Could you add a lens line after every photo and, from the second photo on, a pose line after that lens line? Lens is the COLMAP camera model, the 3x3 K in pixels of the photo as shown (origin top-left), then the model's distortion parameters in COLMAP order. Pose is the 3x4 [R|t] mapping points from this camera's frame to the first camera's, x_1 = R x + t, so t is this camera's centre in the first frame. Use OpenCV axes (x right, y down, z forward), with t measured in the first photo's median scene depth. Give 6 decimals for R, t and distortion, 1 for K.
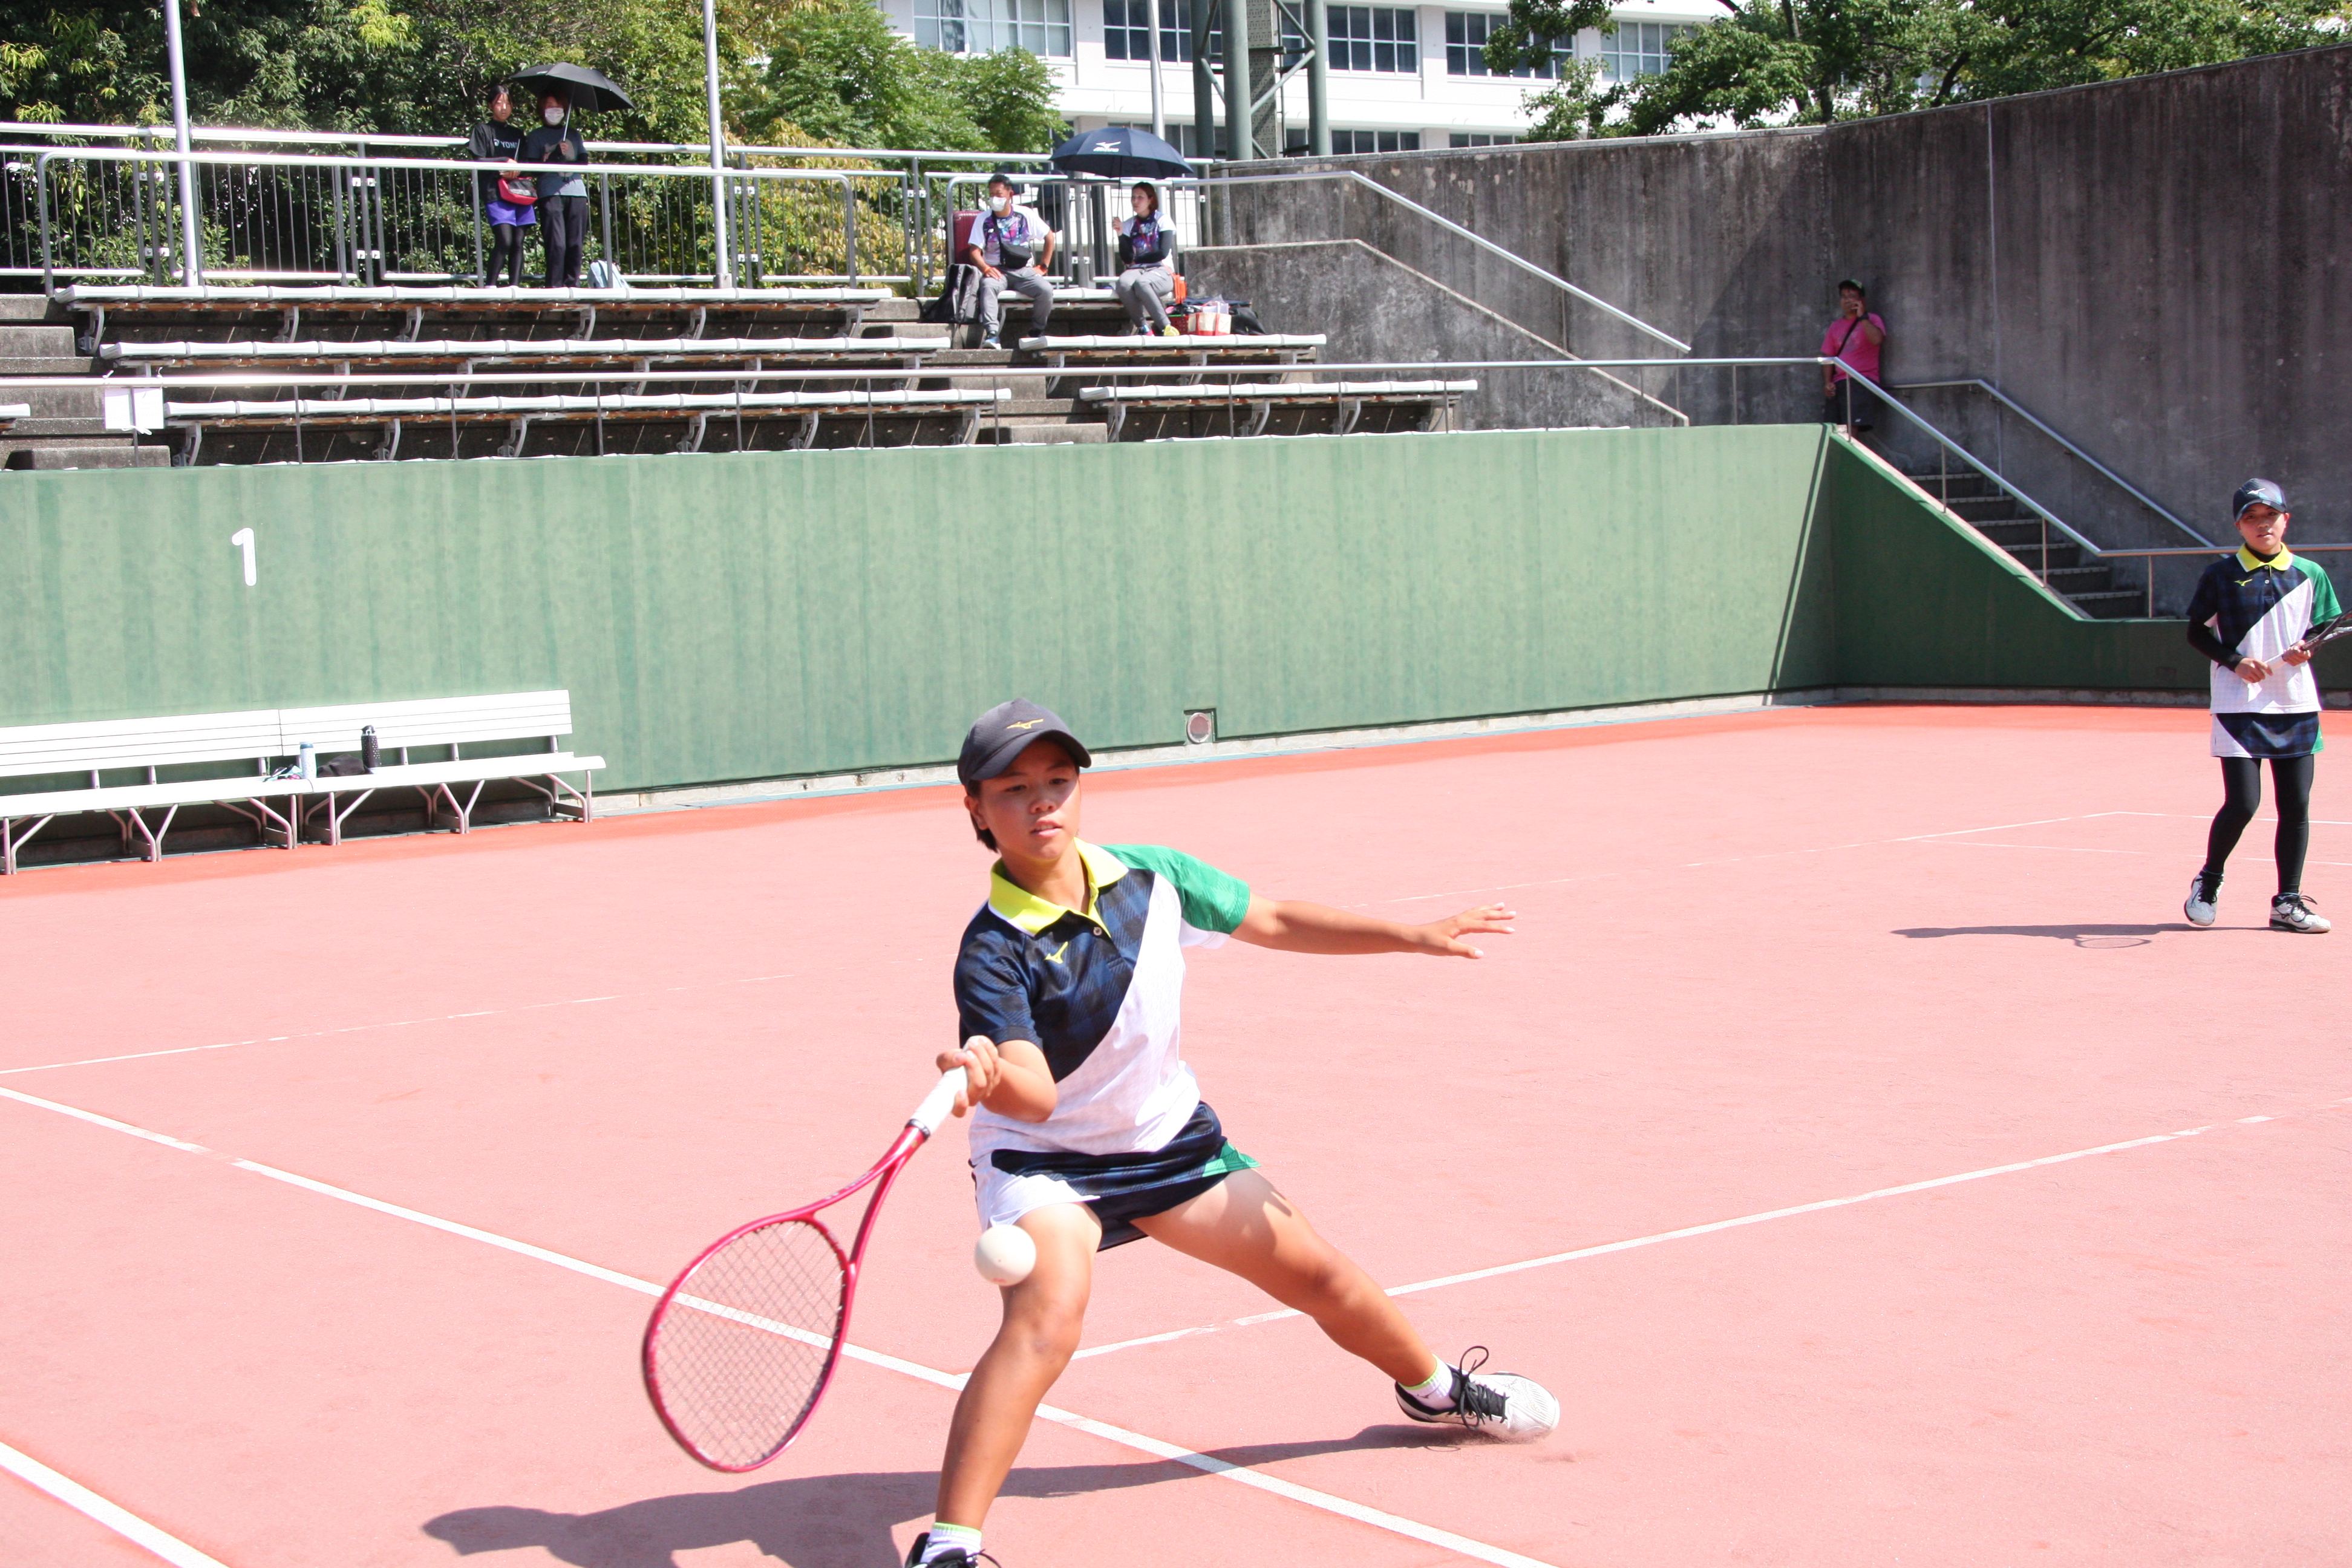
lens RADIAL K [[3656.7, 0, 1166.2], [0, 3656.7, 769.7], [0, 0, 1]] dist [0.052581, 0.000000]
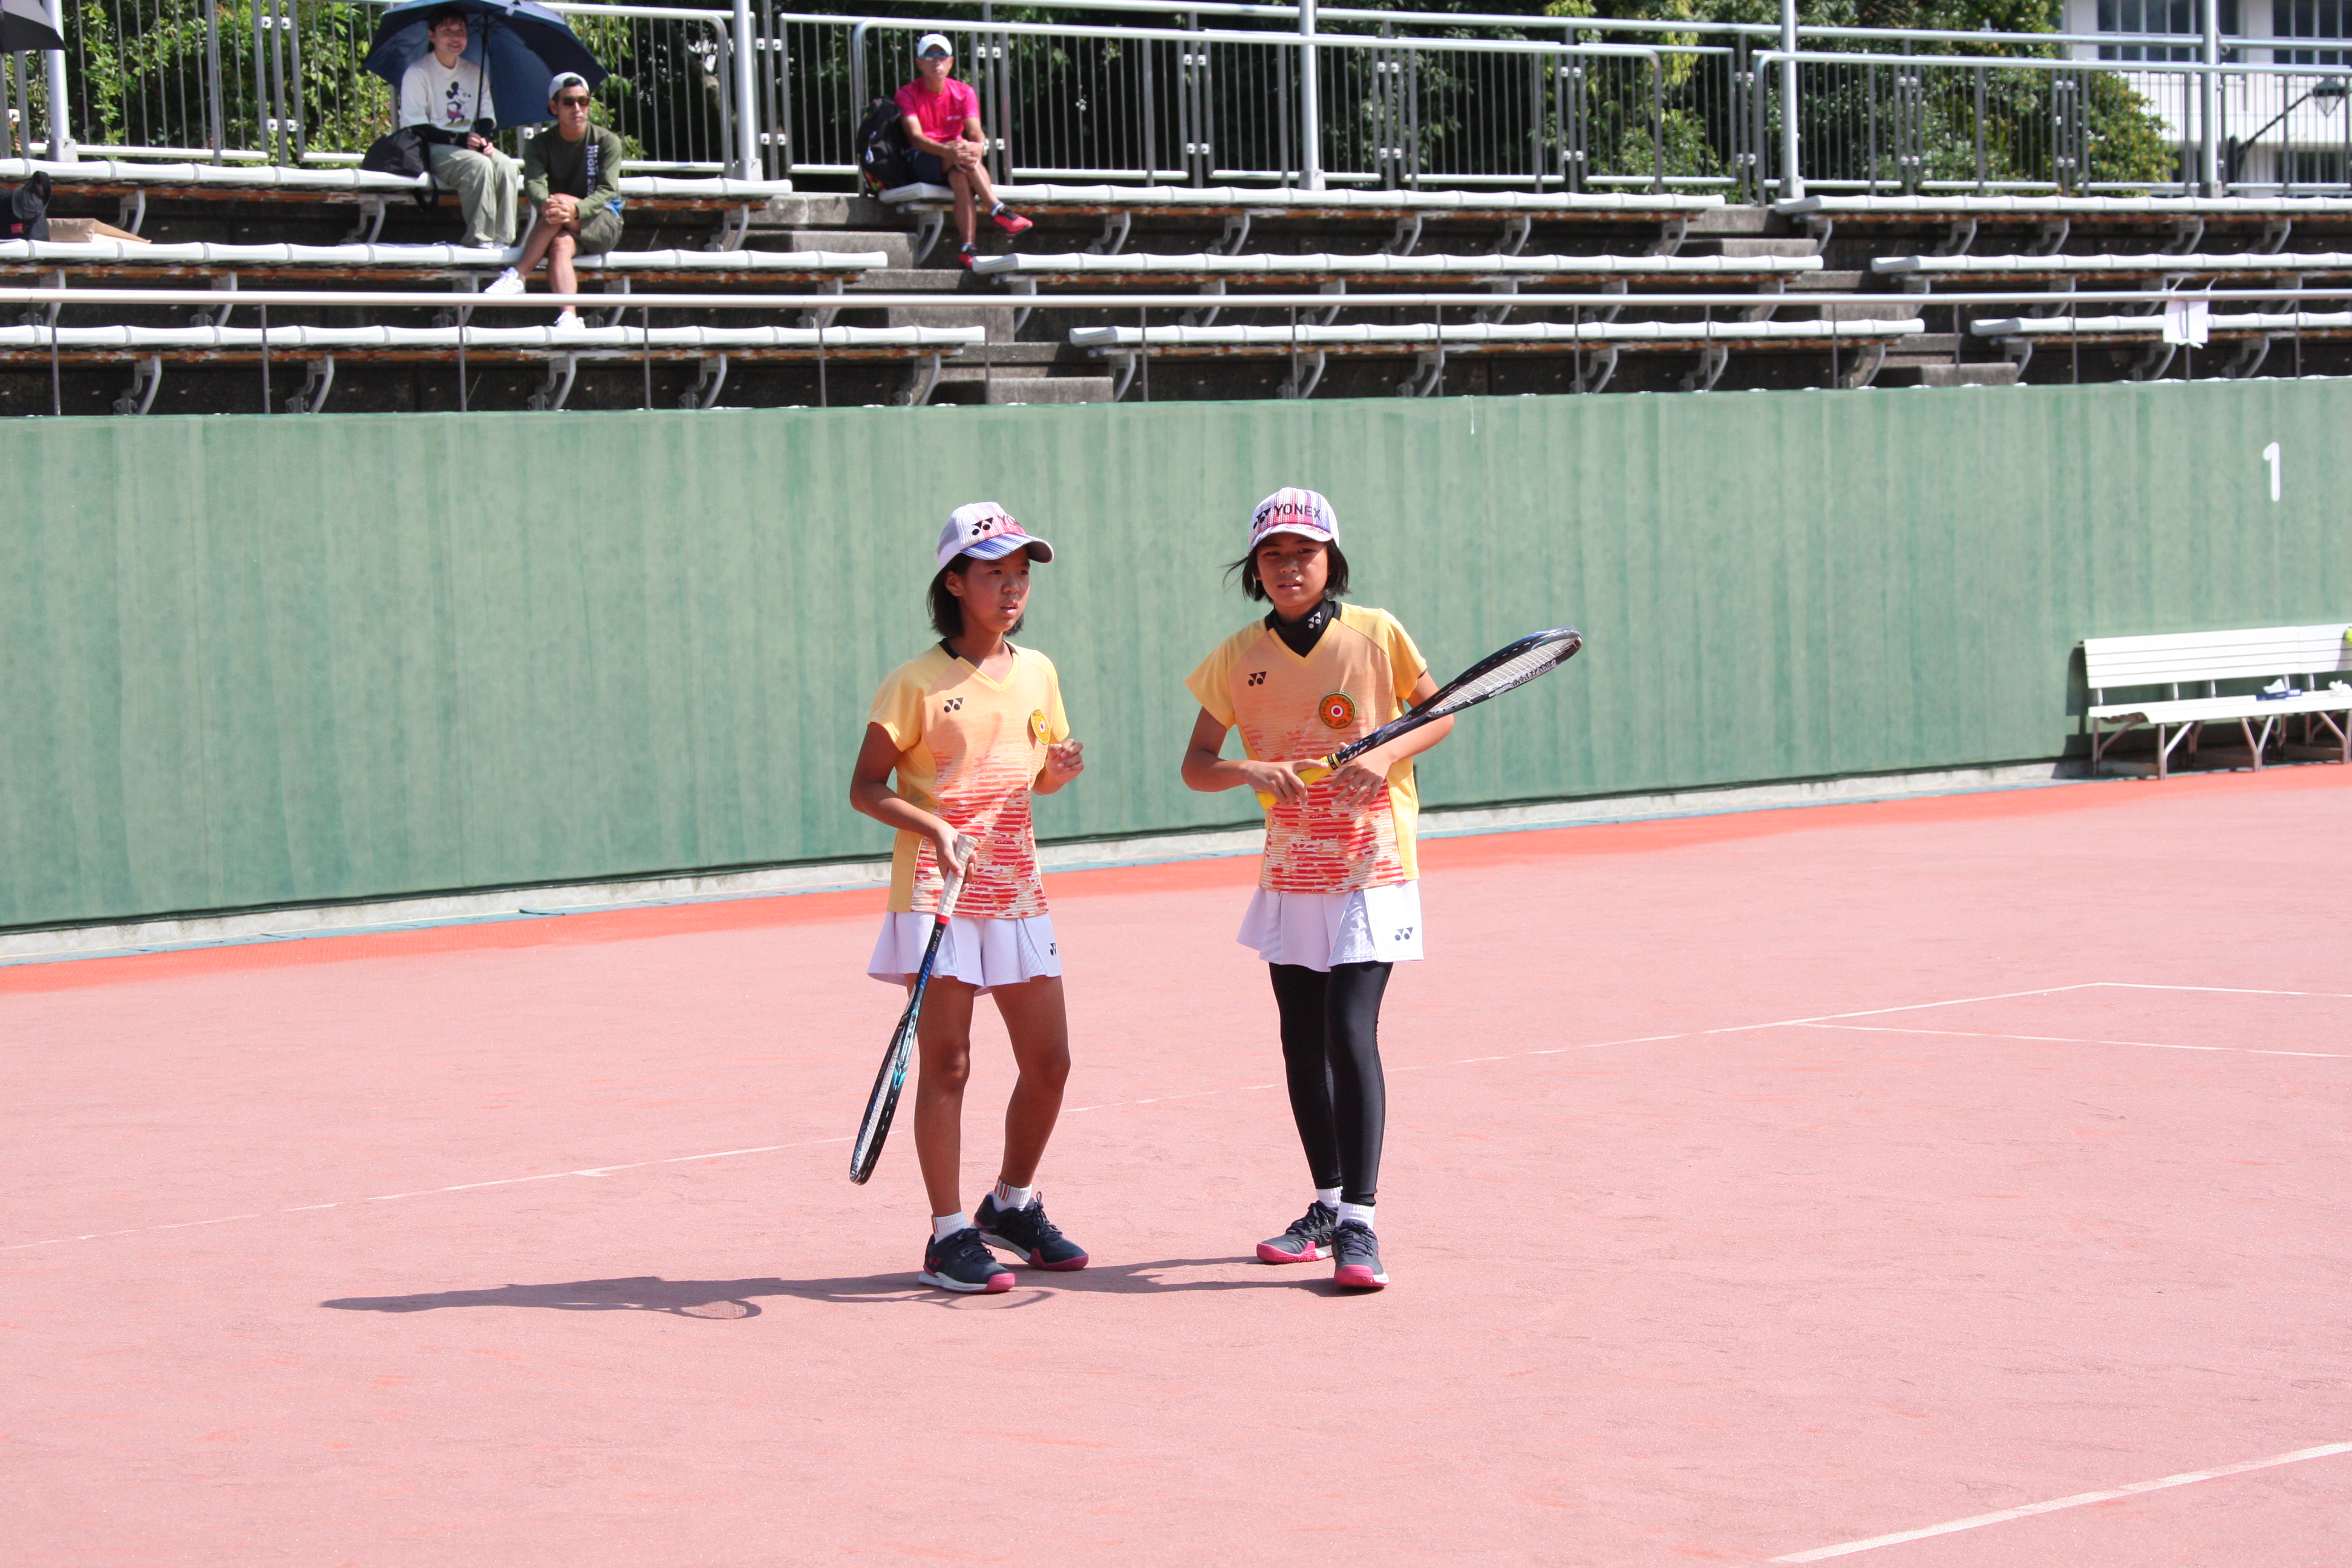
lens RADIAL K [[5600.9, 0, 1169.5], [0, 5600.9, 811.3], [0, 0, 1]] dist [0.328812, 0.000000]
pose [[0.995025, 0.003820, 0.099554, -0.323793], [-0.001906, 0.999812, -0.019318, 0.029598], [-0.099609, 0.019032, 0.994845, -0.229060]]
